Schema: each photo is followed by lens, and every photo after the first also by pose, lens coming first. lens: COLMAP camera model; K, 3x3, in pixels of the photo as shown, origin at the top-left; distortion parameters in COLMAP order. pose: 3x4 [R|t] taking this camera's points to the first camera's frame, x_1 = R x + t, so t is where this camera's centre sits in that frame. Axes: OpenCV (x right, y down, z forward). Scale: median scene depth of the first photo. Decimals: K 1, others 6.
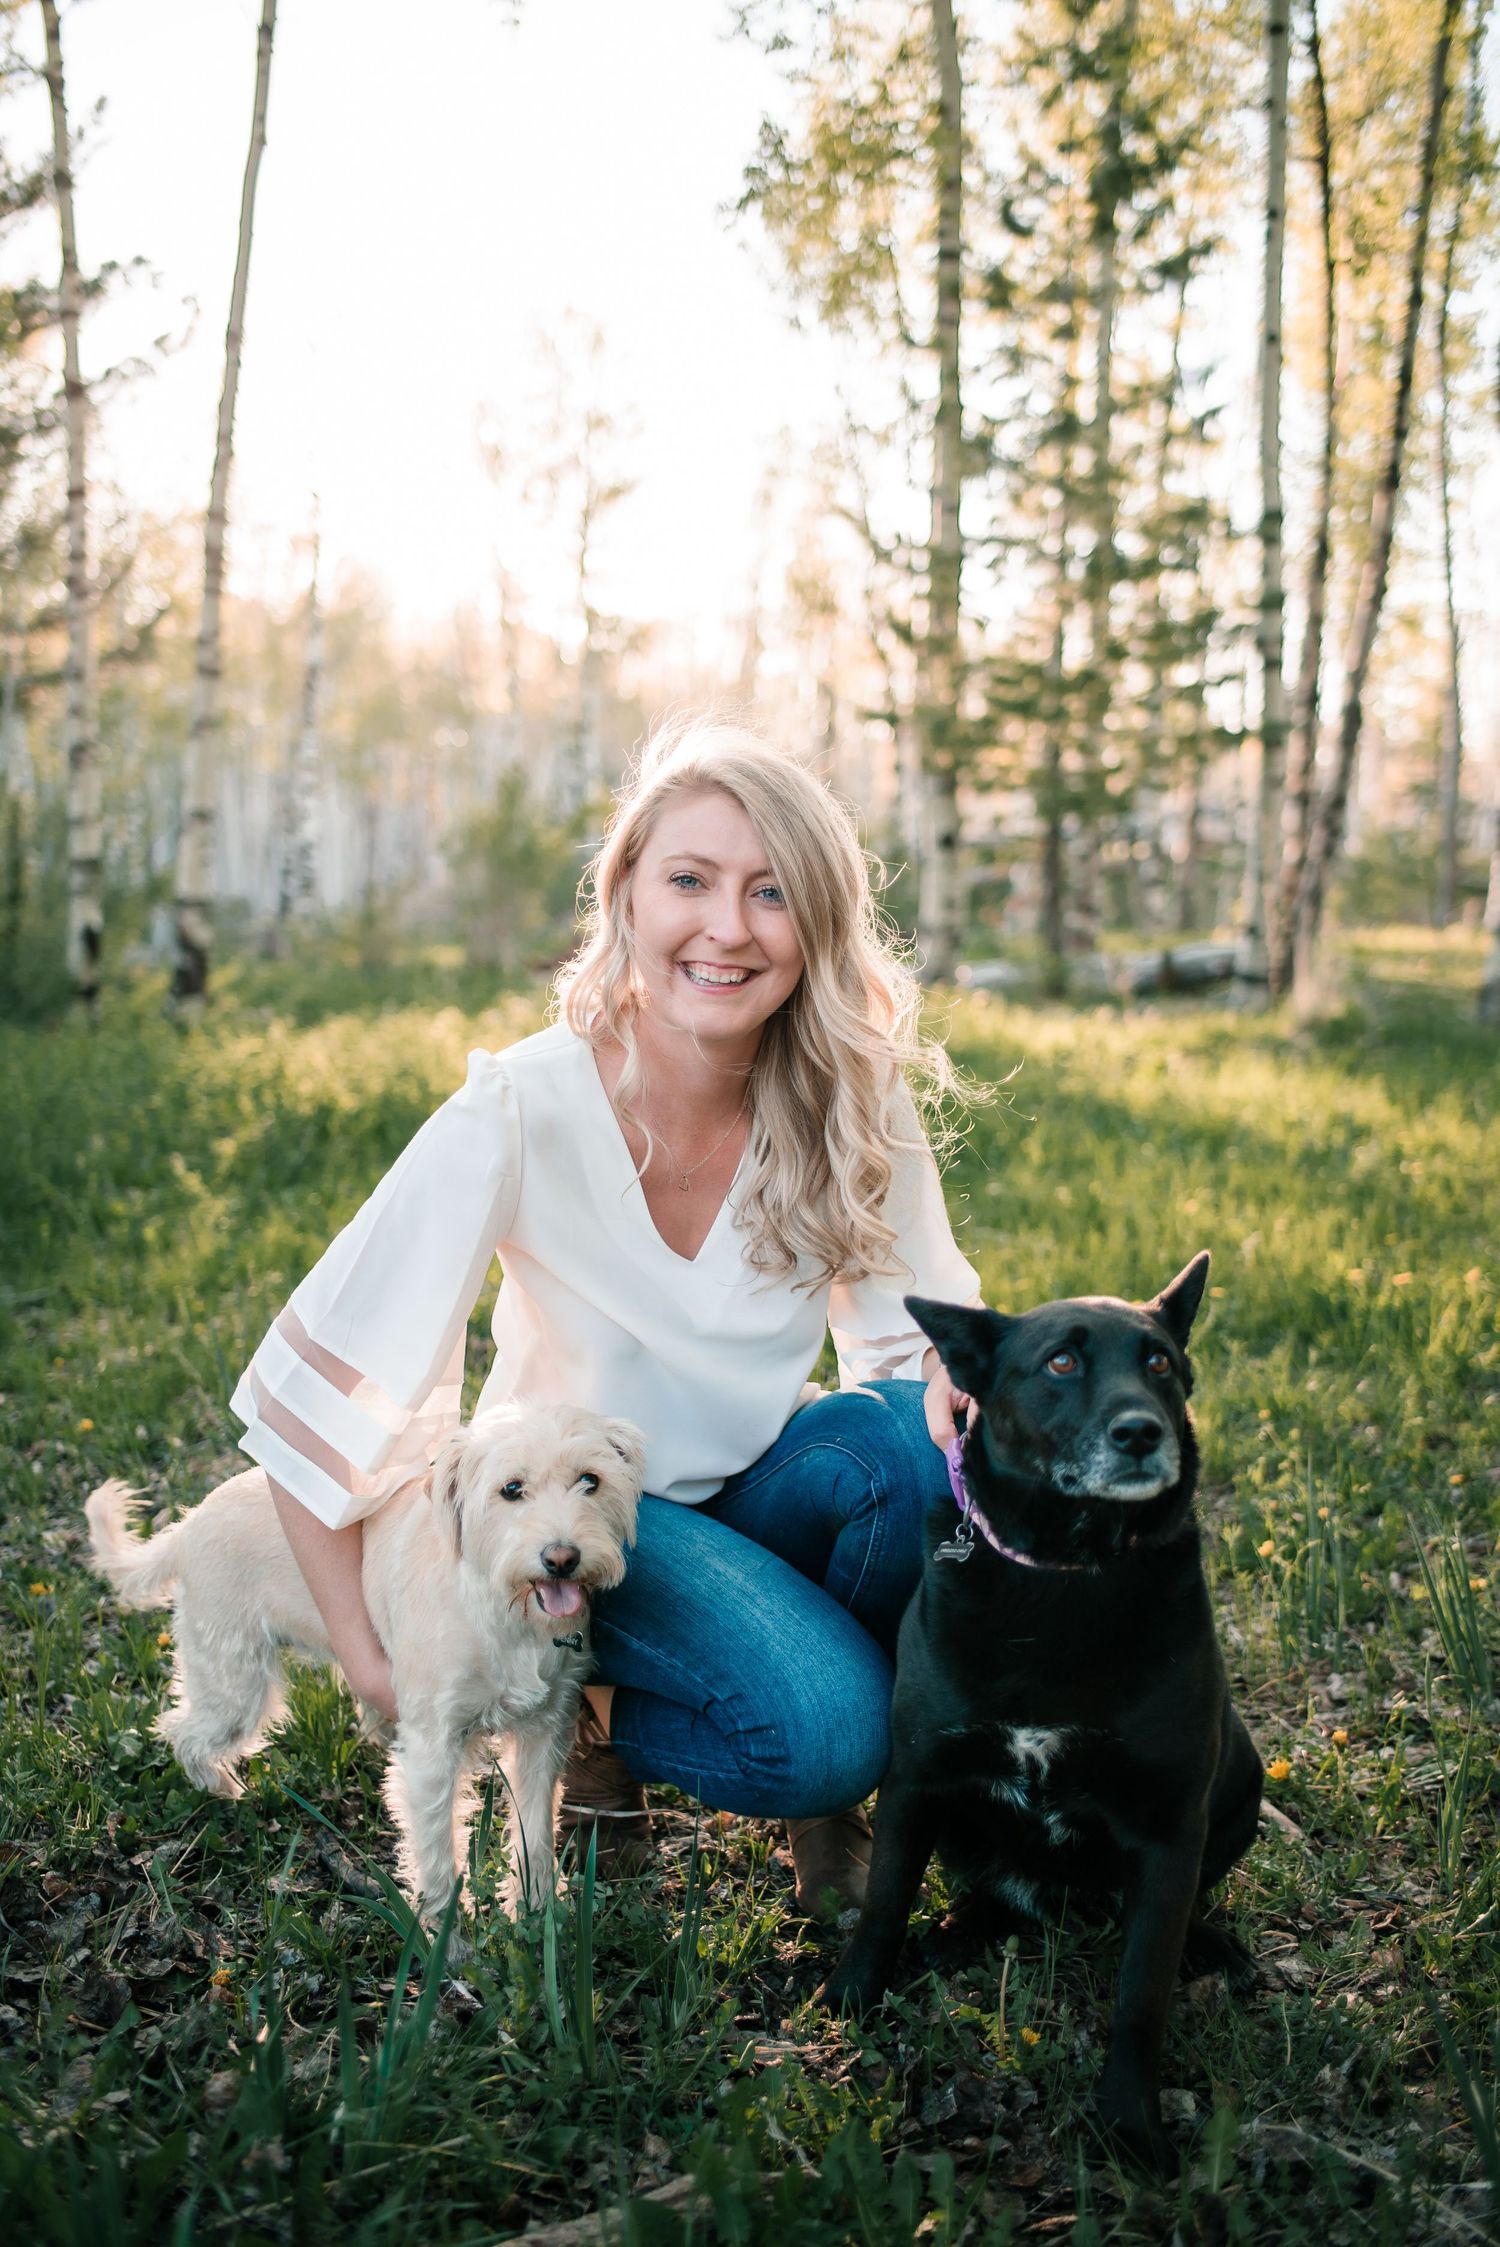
lens RADIAL K [[2166.5, 0, 756.7], [0, 2166.5, 1125.4], [0, 0, 1]] dist [-0.100918, 0.096813]
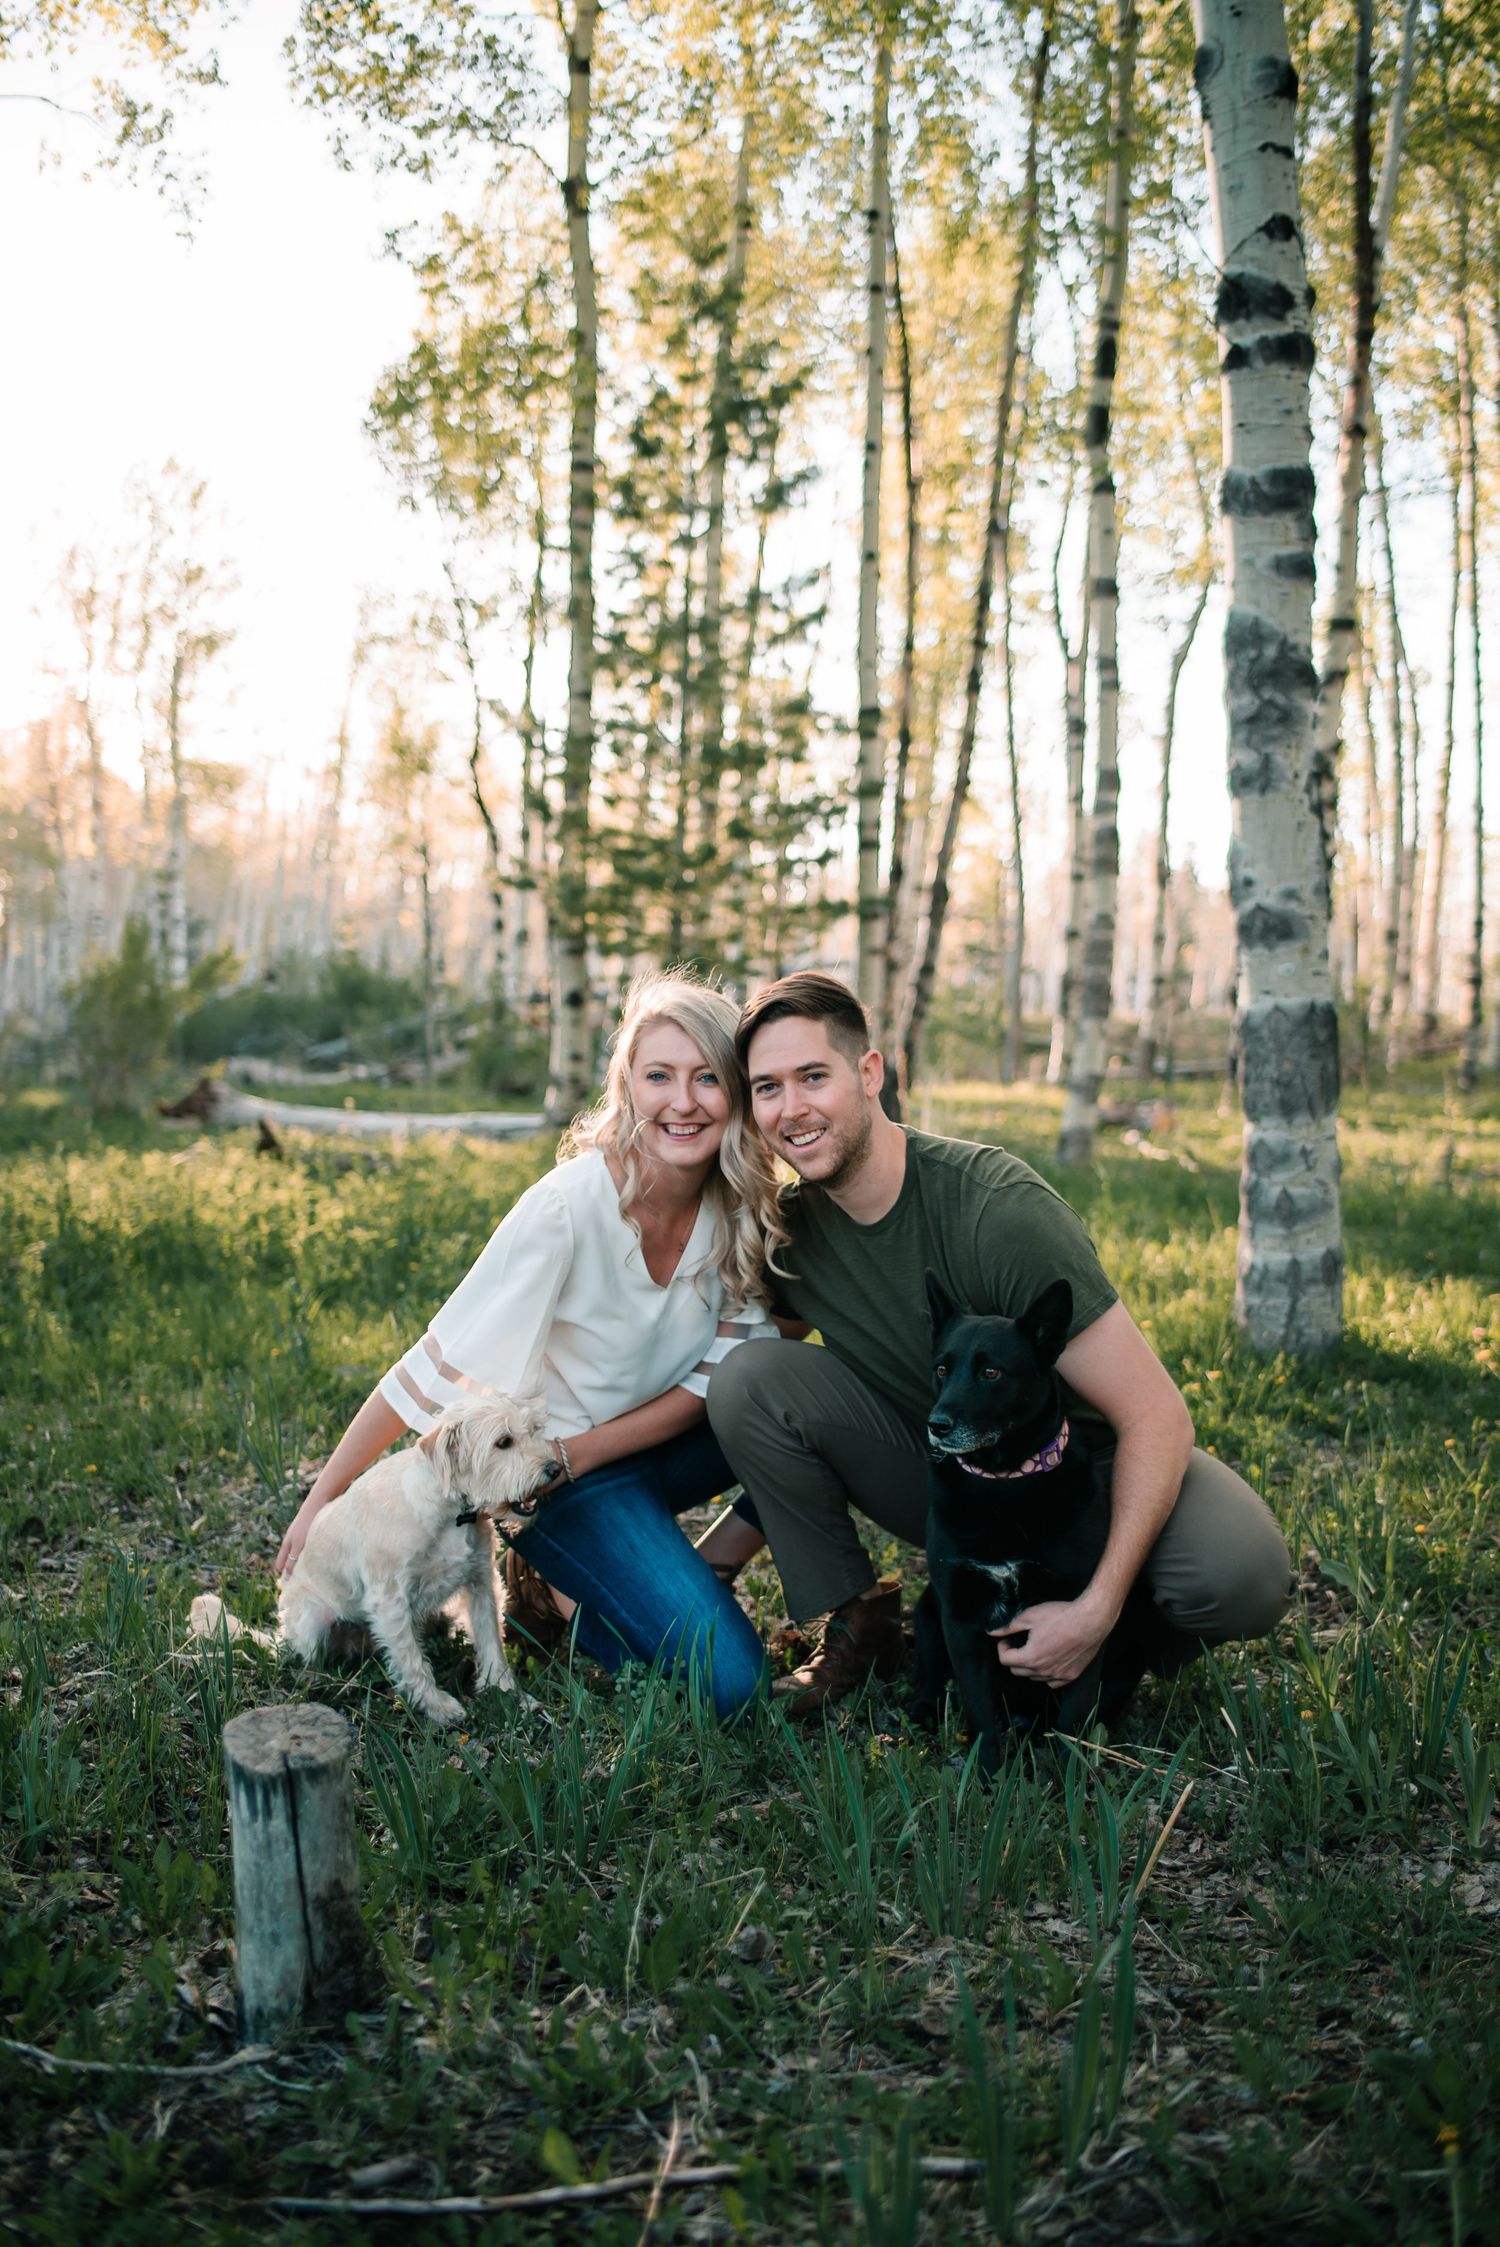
lens RADIAL K [[2166.5, 0, 756.7], [0, 2166.5, 1125.4], [0, 0, 1]] dist [-0.100918, 0.096813]
pose [[0.980425, 0.008947, 0.196690, -0.035025], [0.004835, 0.997572, -0.069480, 0.007051], [-0.196834, 0.069071, 0.978001, -0.071739]]
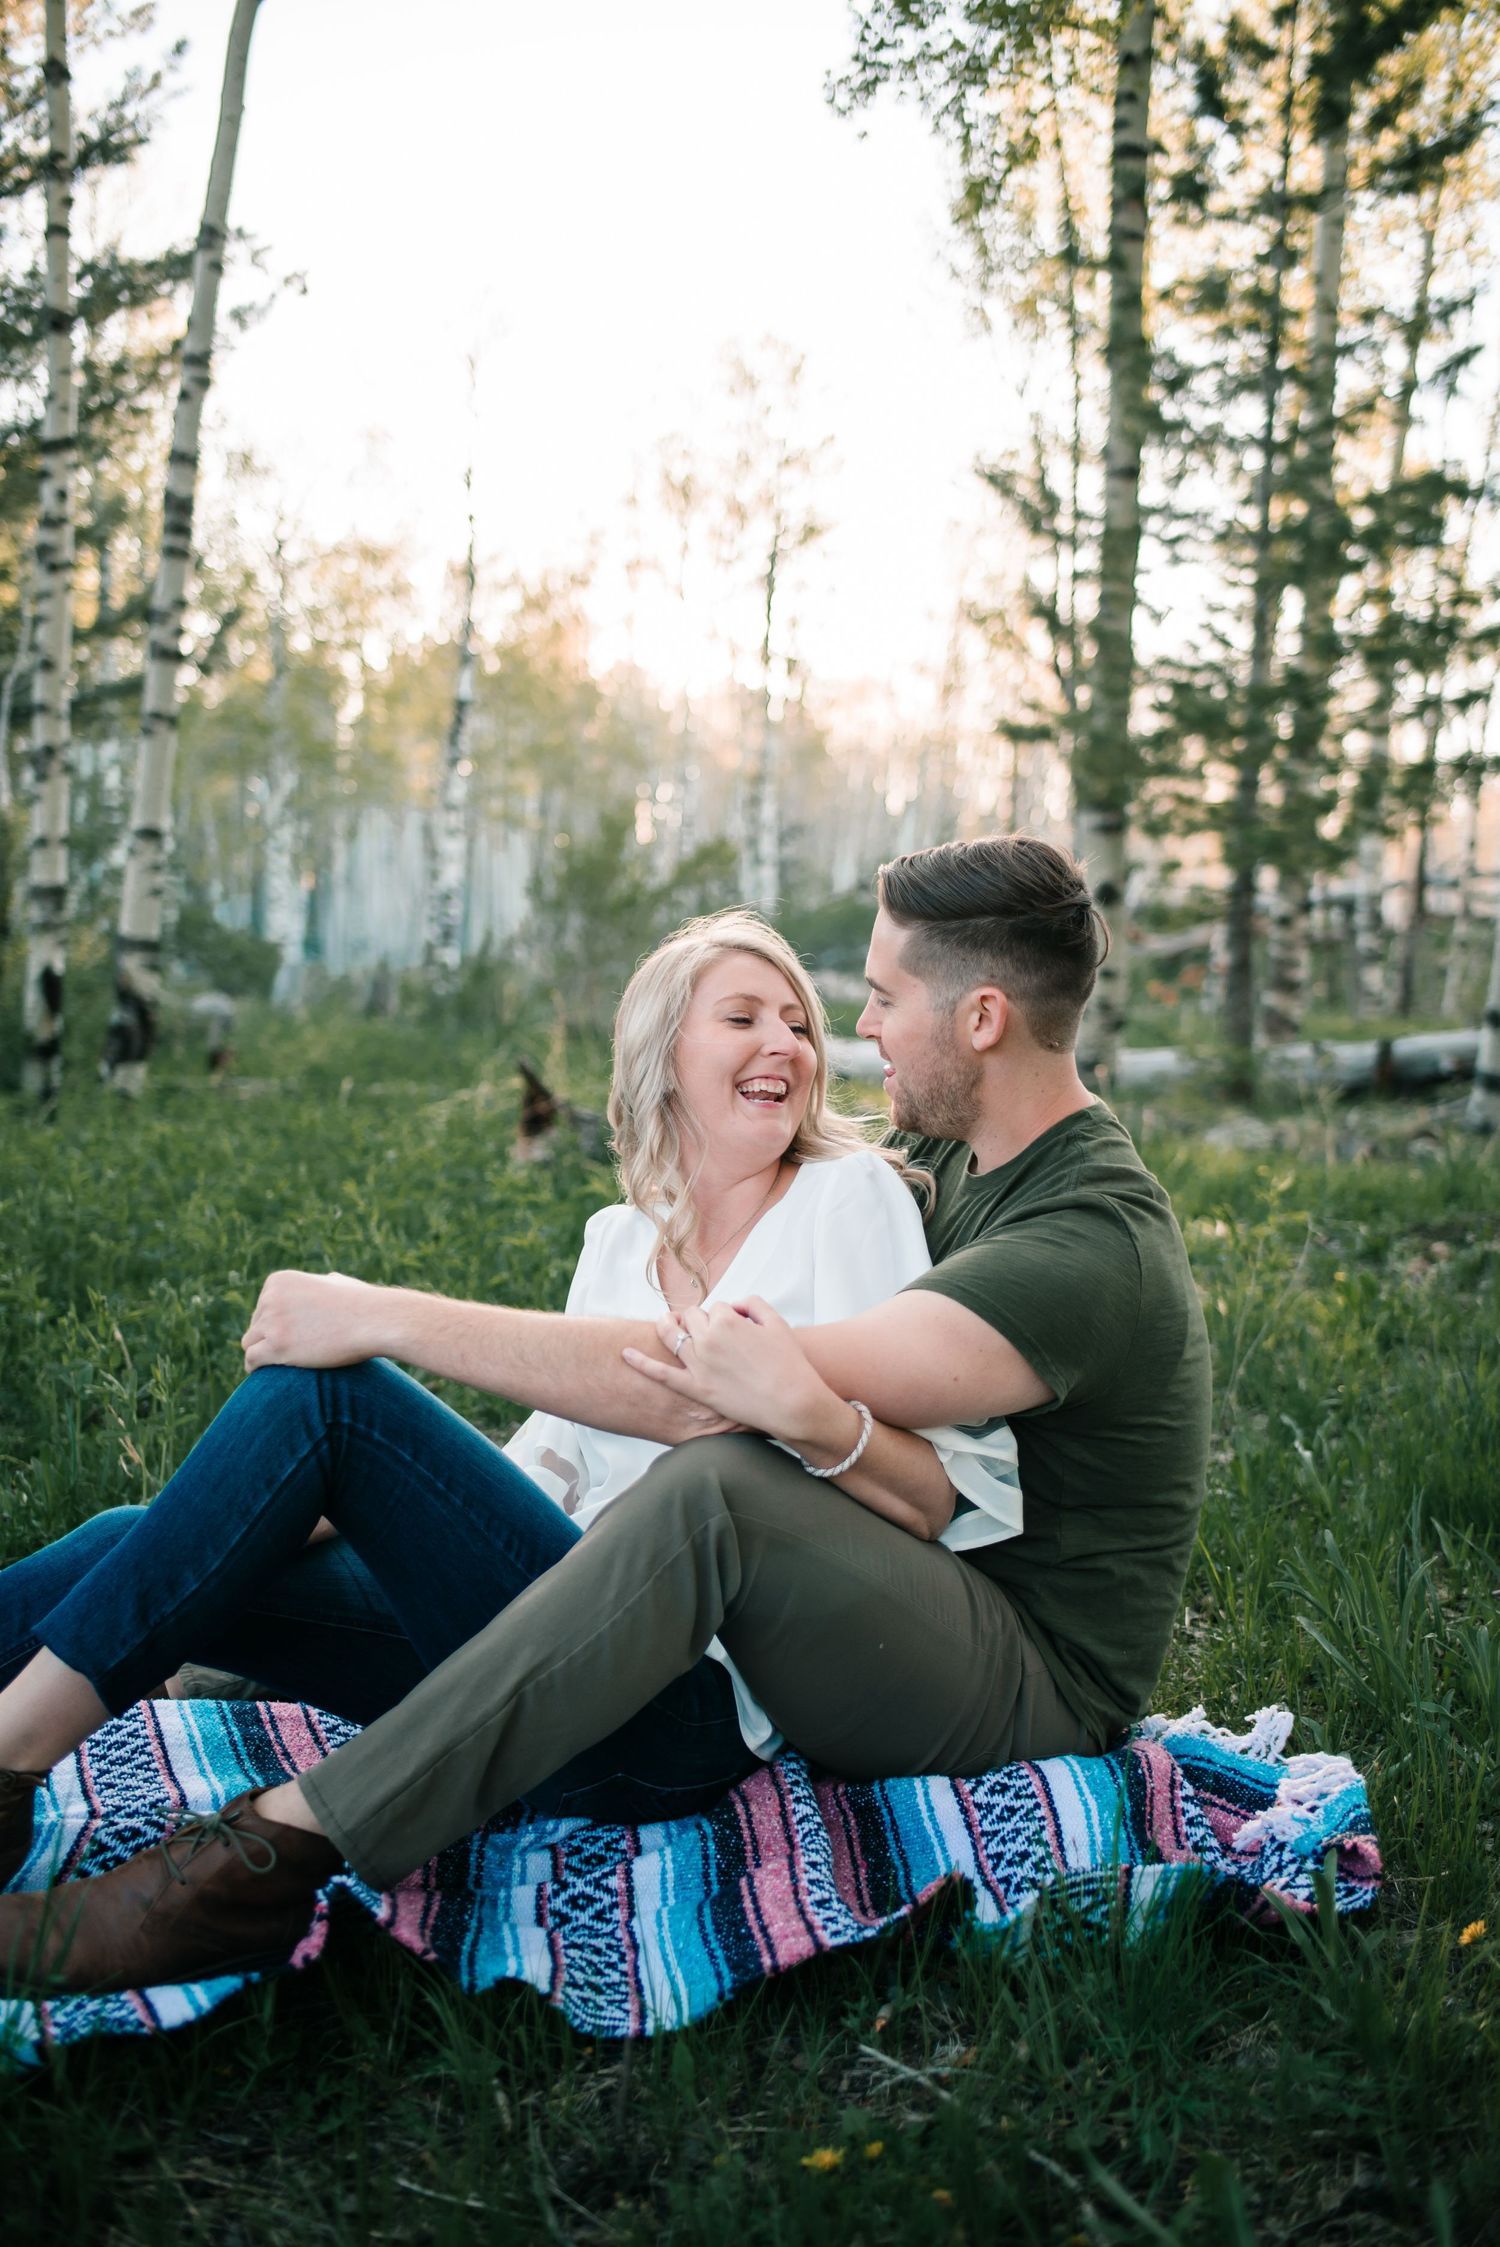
lens RADIAL K [[2166.5, 0, 756.7], [0, 2166.5, 1125.4], [0, 0, 1]] dist [-0.100918, 0.096813]
pose [[0.994681, 0.036510, -0.096320, 0.040526], [-0.039366, 0.998835, -0.027923, -0.021138], [0.095188, 0.031566, 0.994959, 0.214032]]
